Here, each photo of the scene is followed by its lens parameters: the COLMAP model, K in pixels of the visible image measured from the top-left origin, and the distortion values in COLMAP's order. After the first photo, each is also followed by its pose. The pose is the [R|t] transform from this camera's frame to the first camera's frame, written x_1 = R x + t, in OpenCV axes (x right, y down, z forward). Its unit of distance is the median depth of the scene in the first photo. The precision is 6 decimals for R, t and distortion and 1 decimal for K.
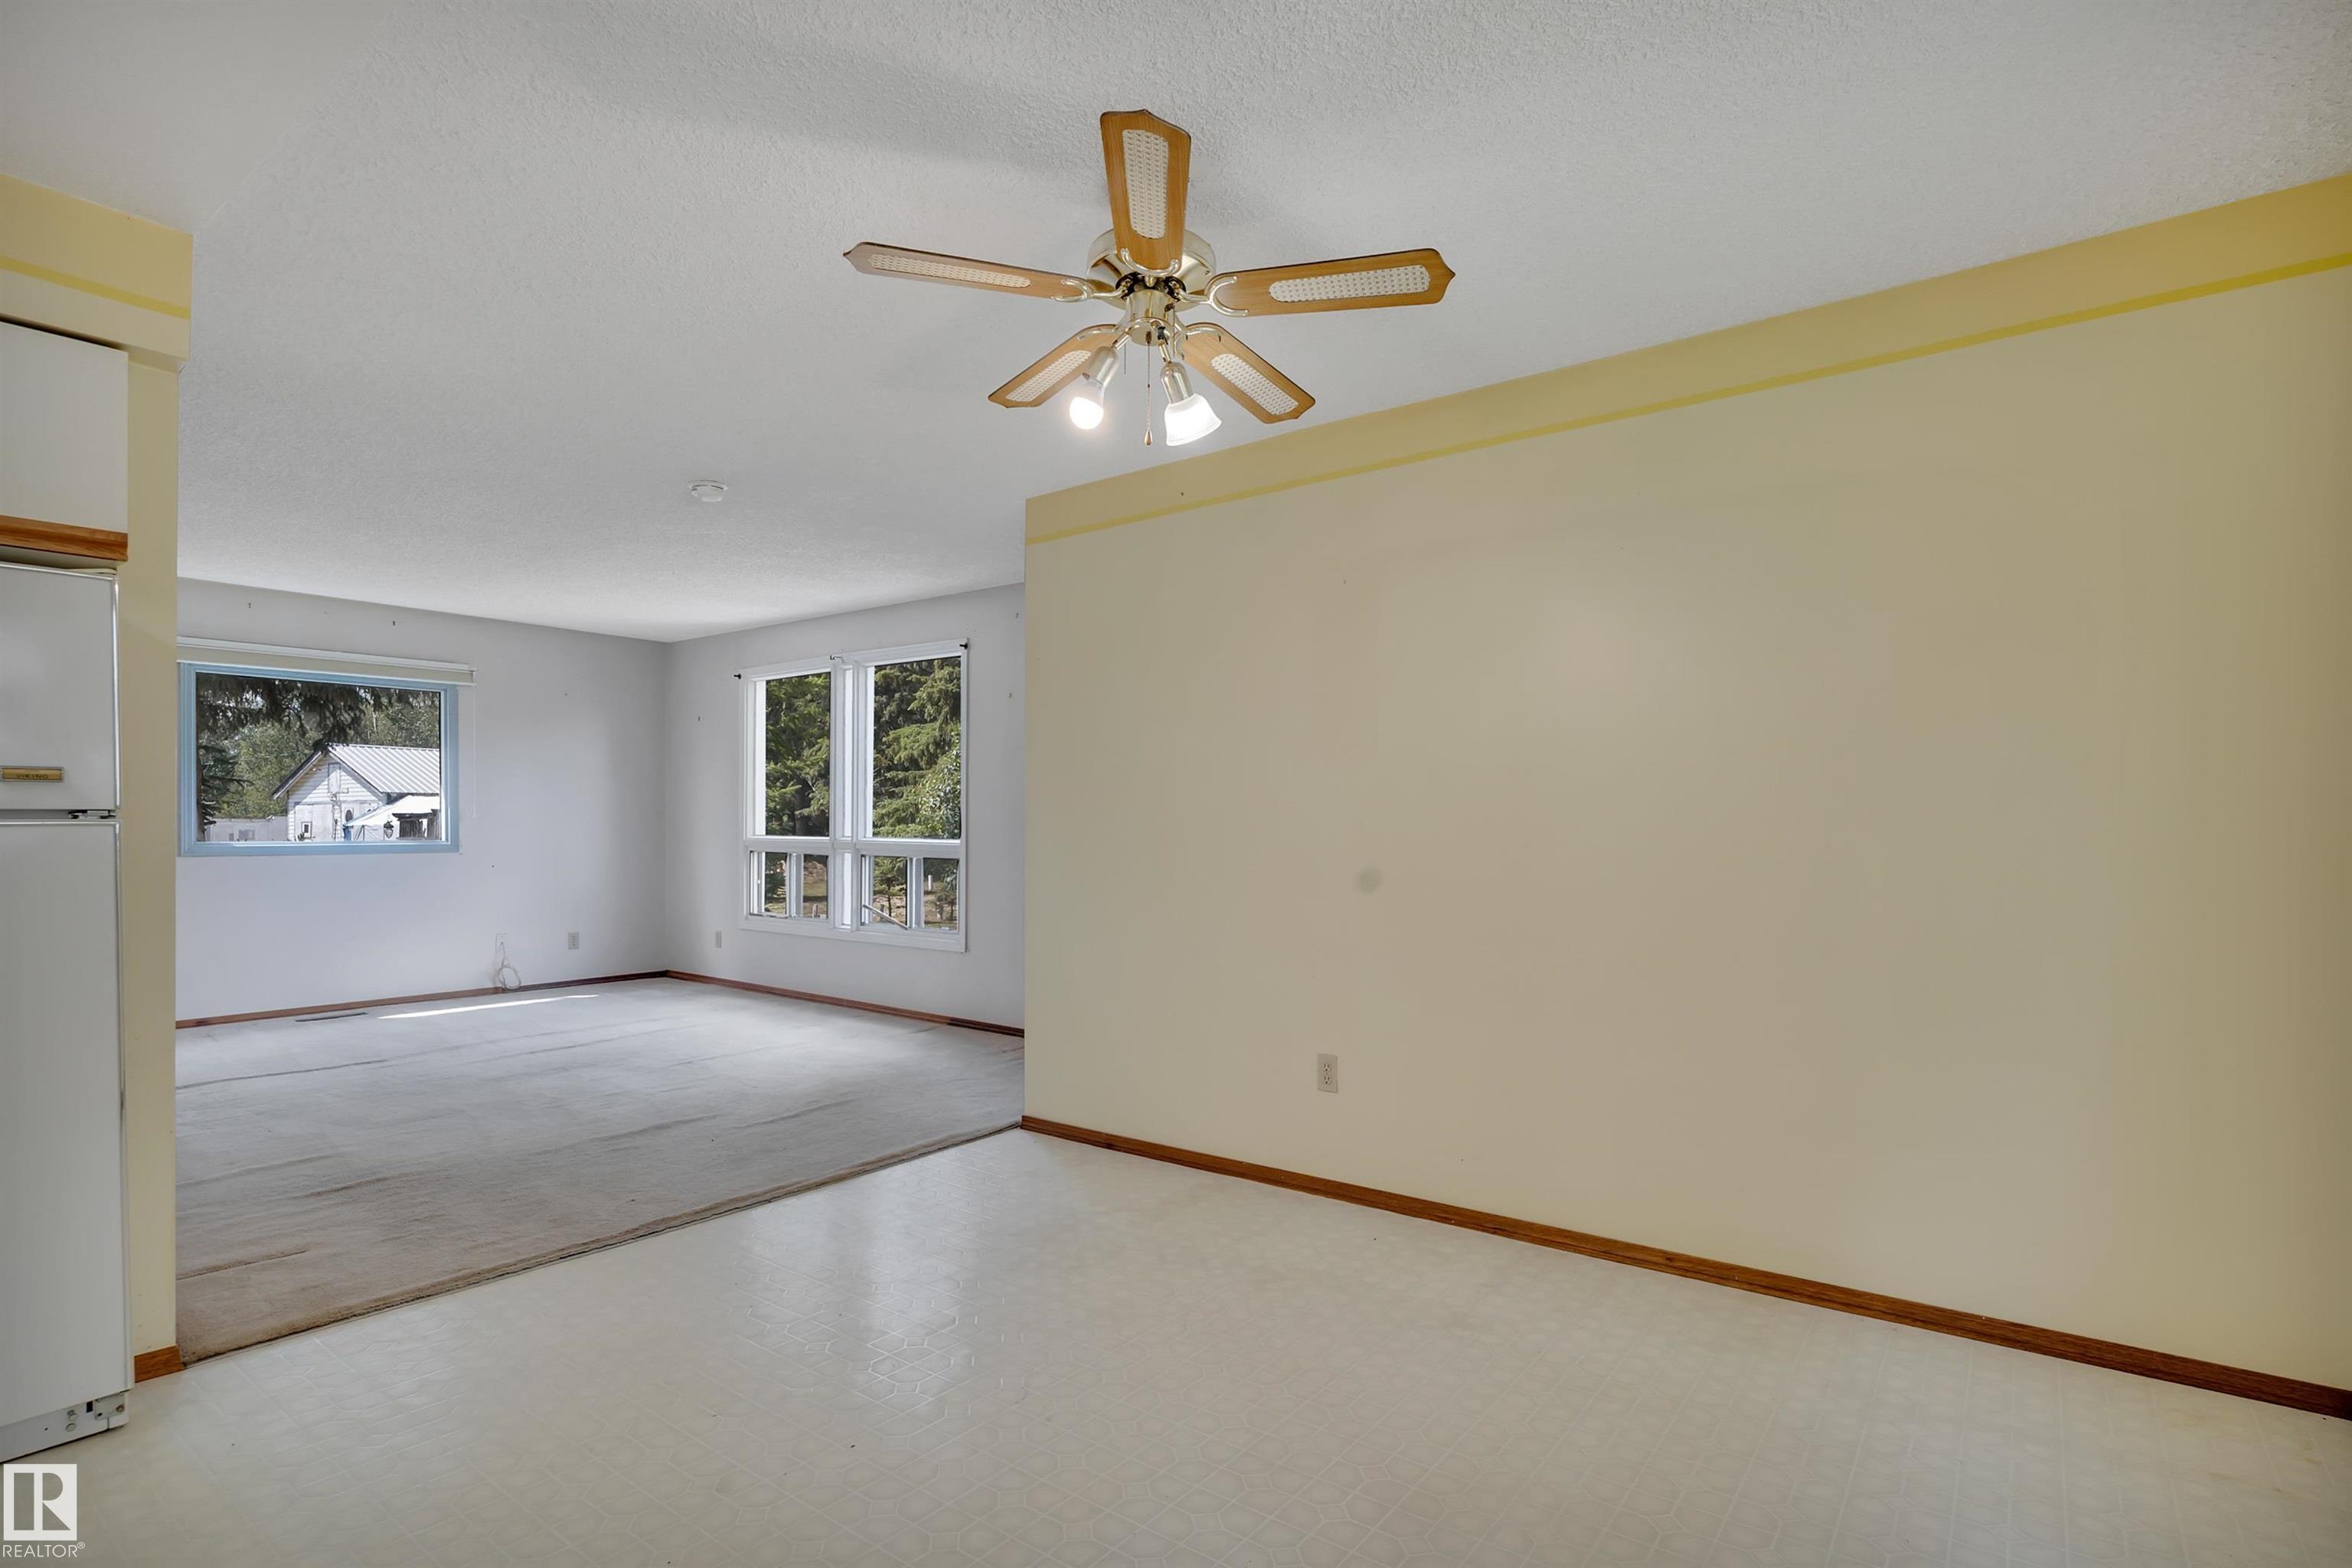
lens RADIAL K [[1115.6, 0, 1169.9], [0, 1115.6, 805.0], [0, 0, 1]] dist [-0.017128, -0.000035]
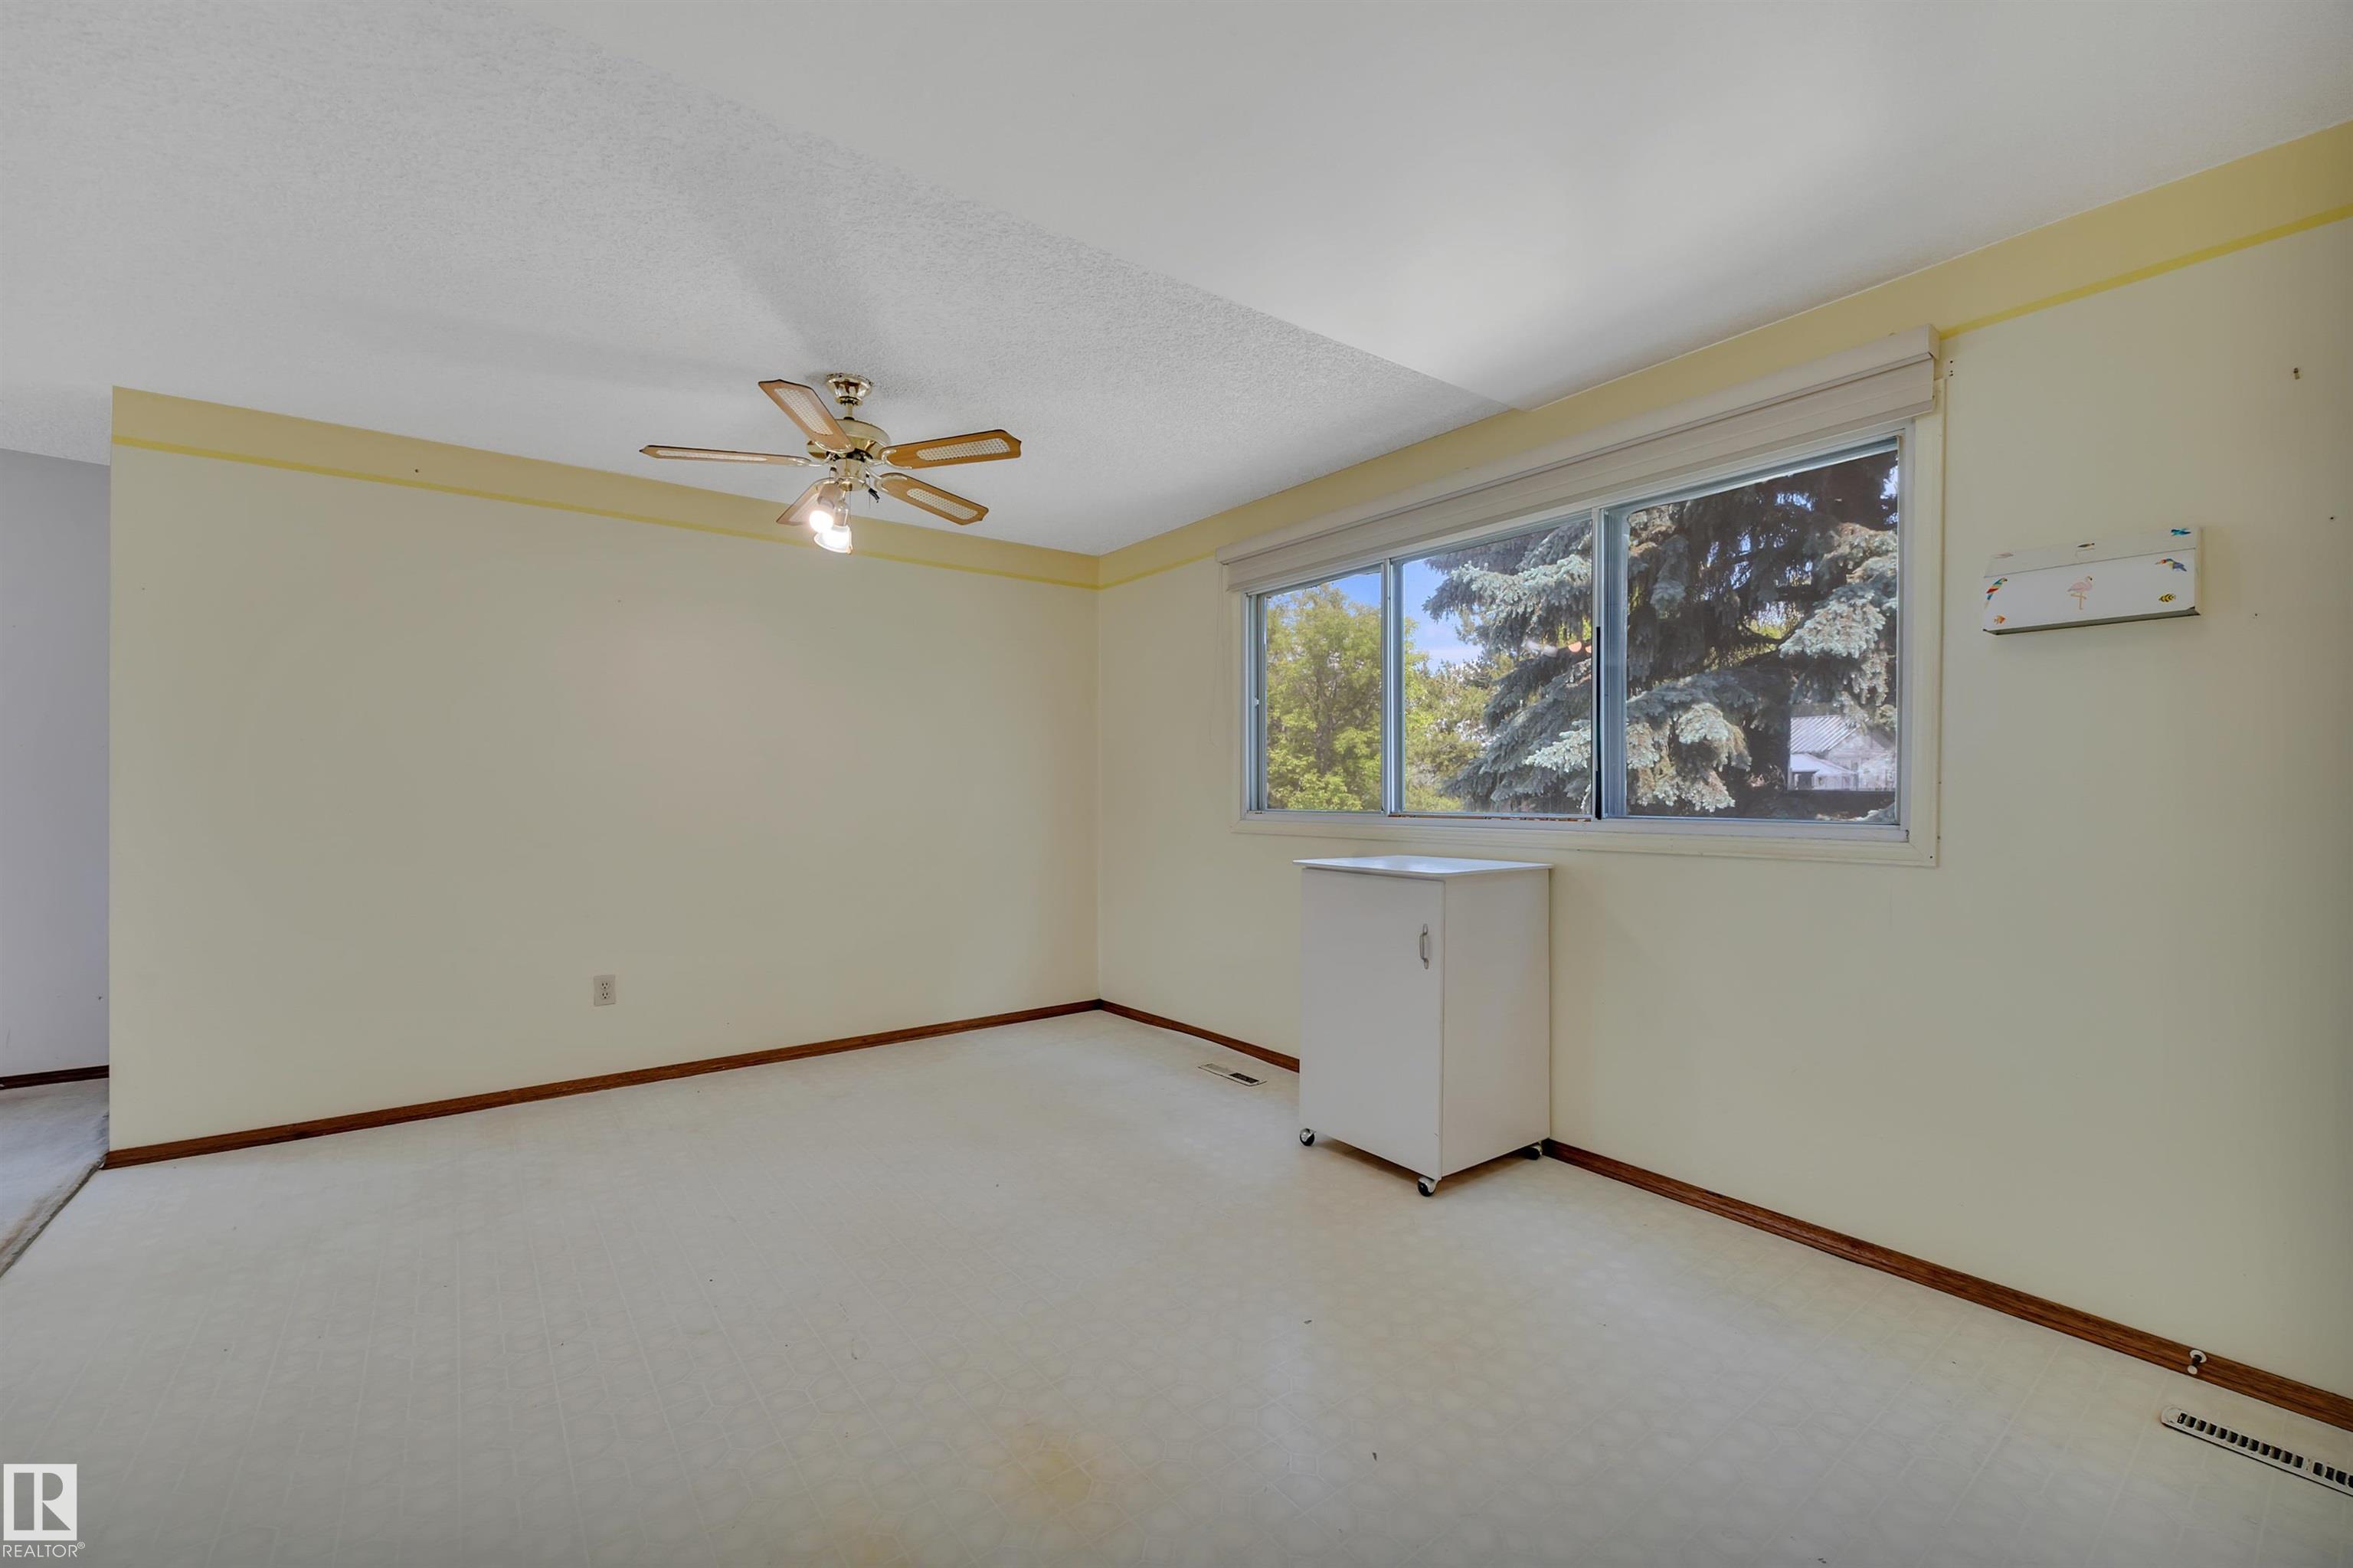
lens RADIAL K [[928.5, 0, 1167.1], [0, 928.5, 781.9], [0, 0, 1]] dist [-0.004645, -0.000370]
pose [[0.276922, 0.012488, 0.960811, -0.592725], [-0.024175, 0.999690, -0.006026, -0.001904], [-0.960588, -0.021559, 0.277138, 0.097126]]
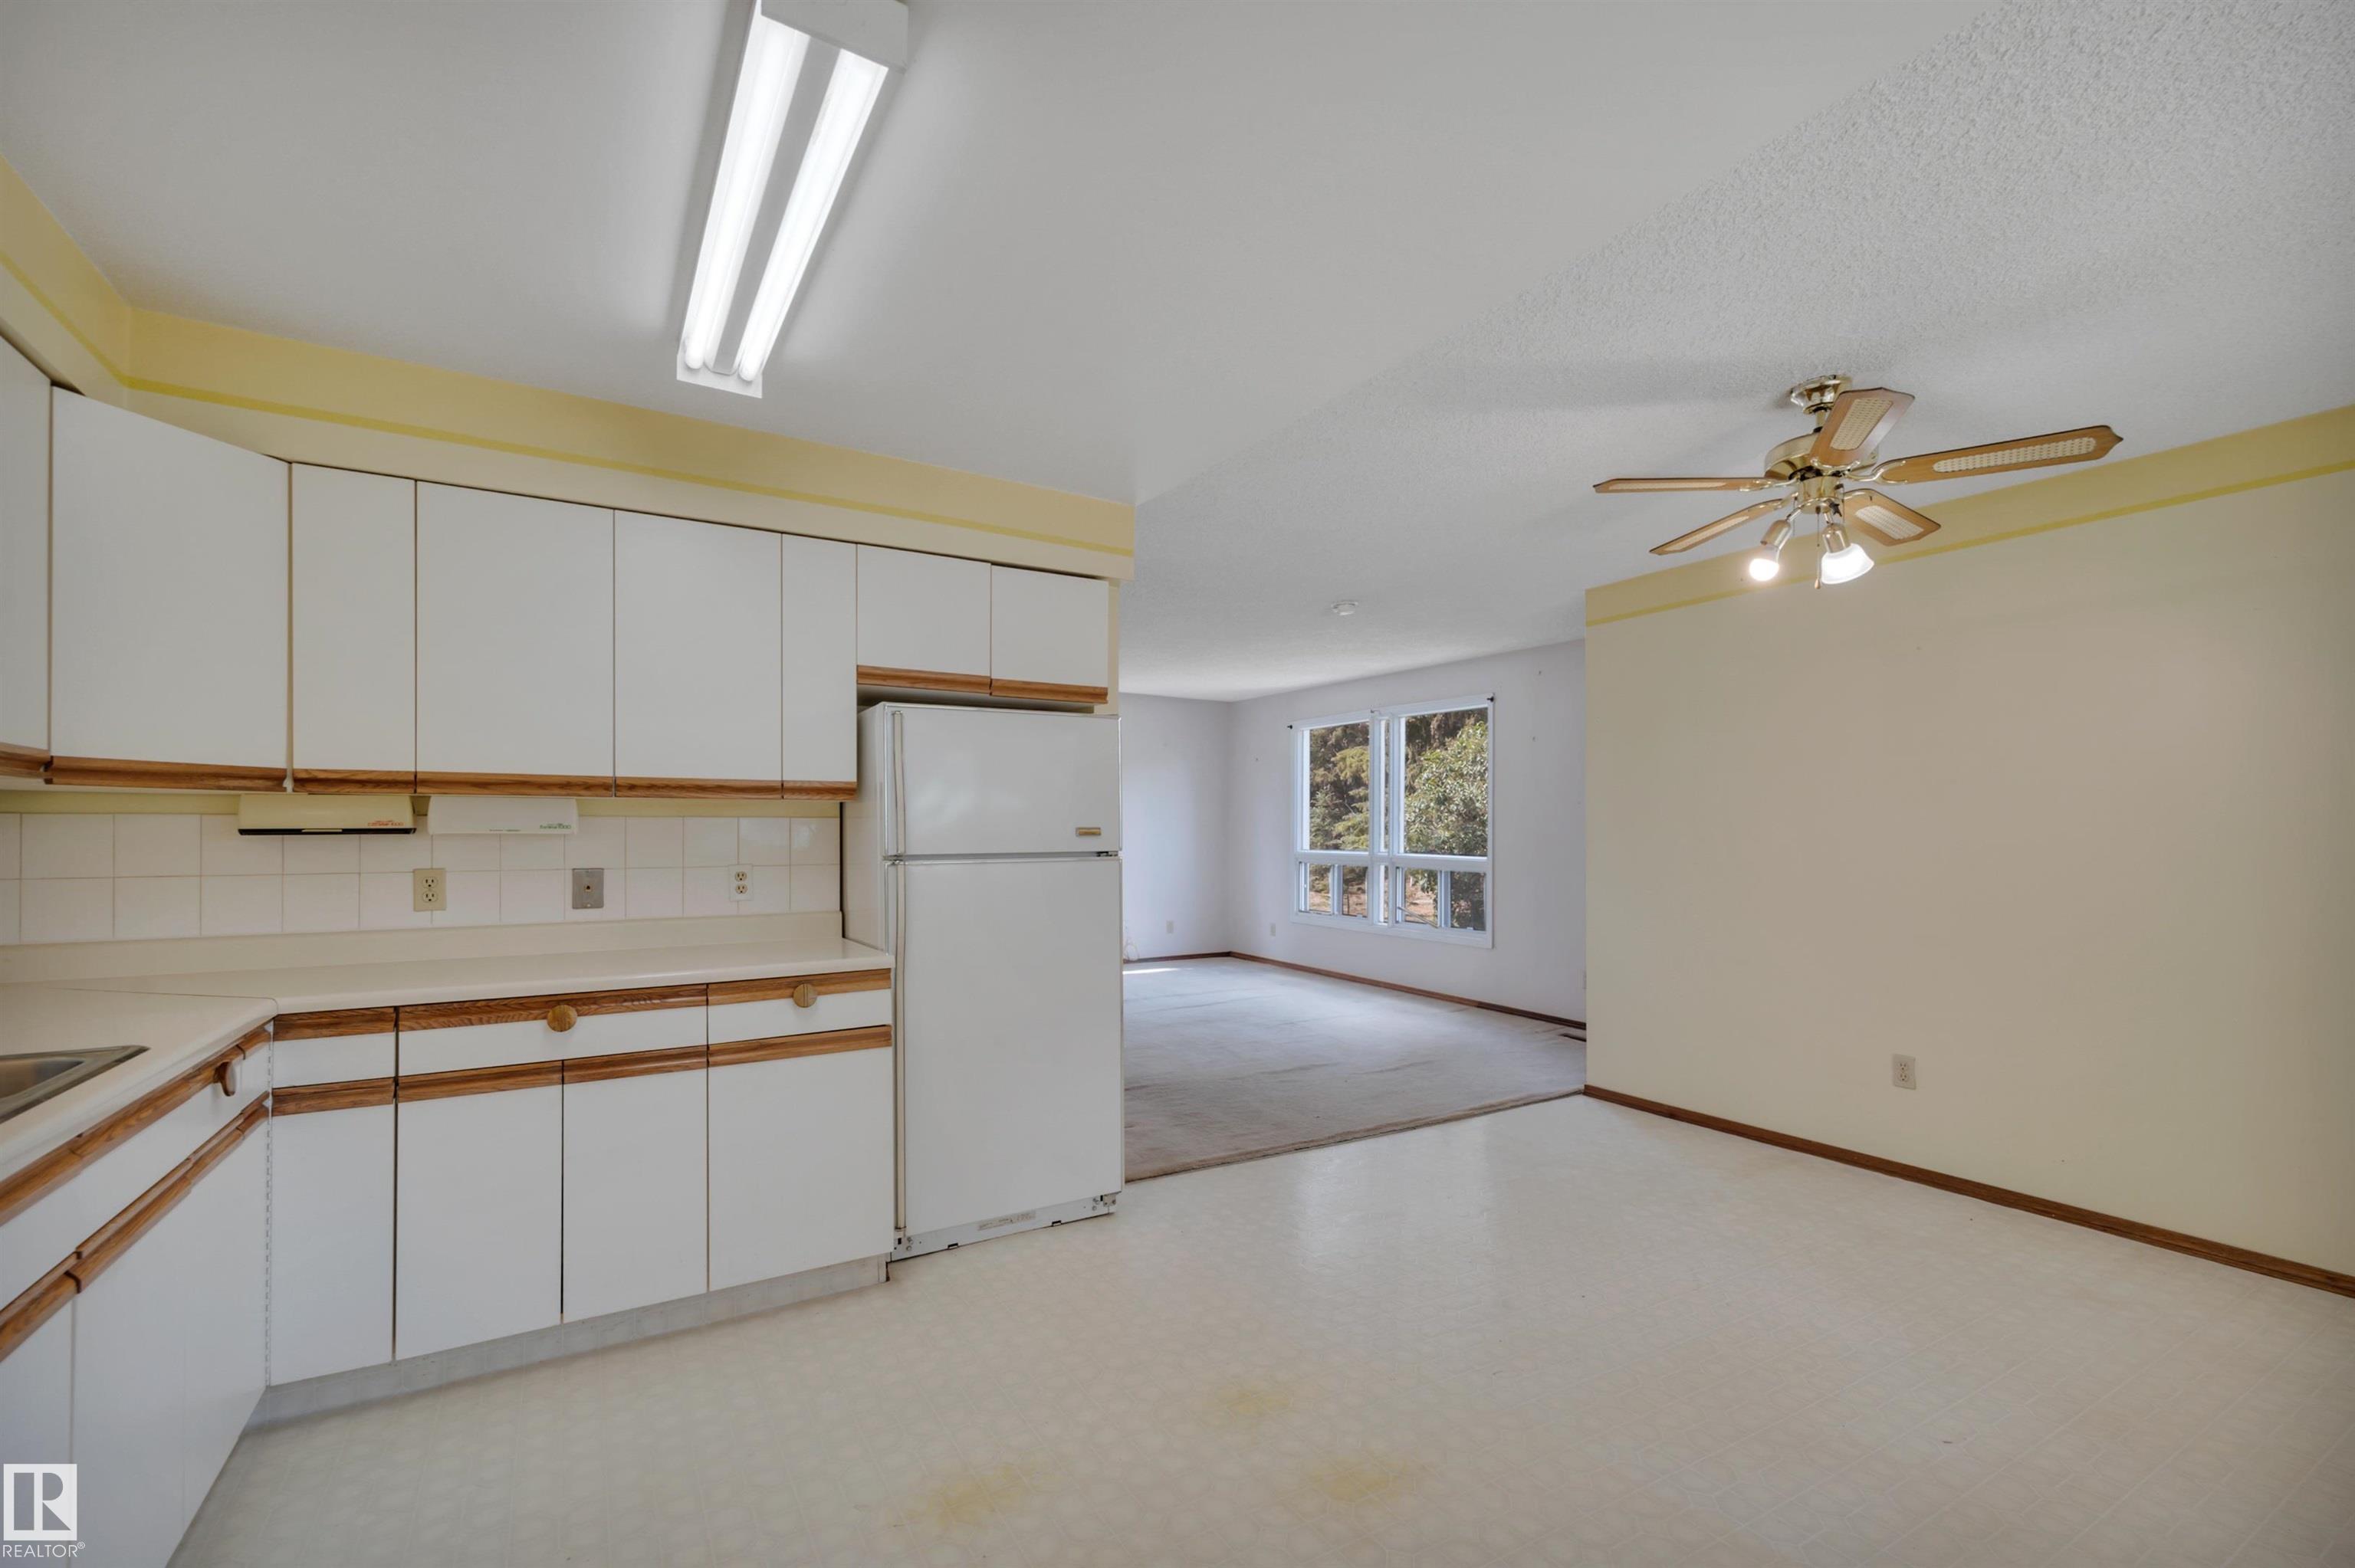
lens RADIAL K [[993.9, 0, 1166.2], [0, 993.9, 806.3], [0, 0, 1]] dist [0.002475, 0.000573]
pose [[0.927315, -0.007485, -0.374207, -0.155469], [0.005698, 0.999966, -0.005882, -0.029302], [0.374239, 0.003322, 0.927326, -0.213574]]
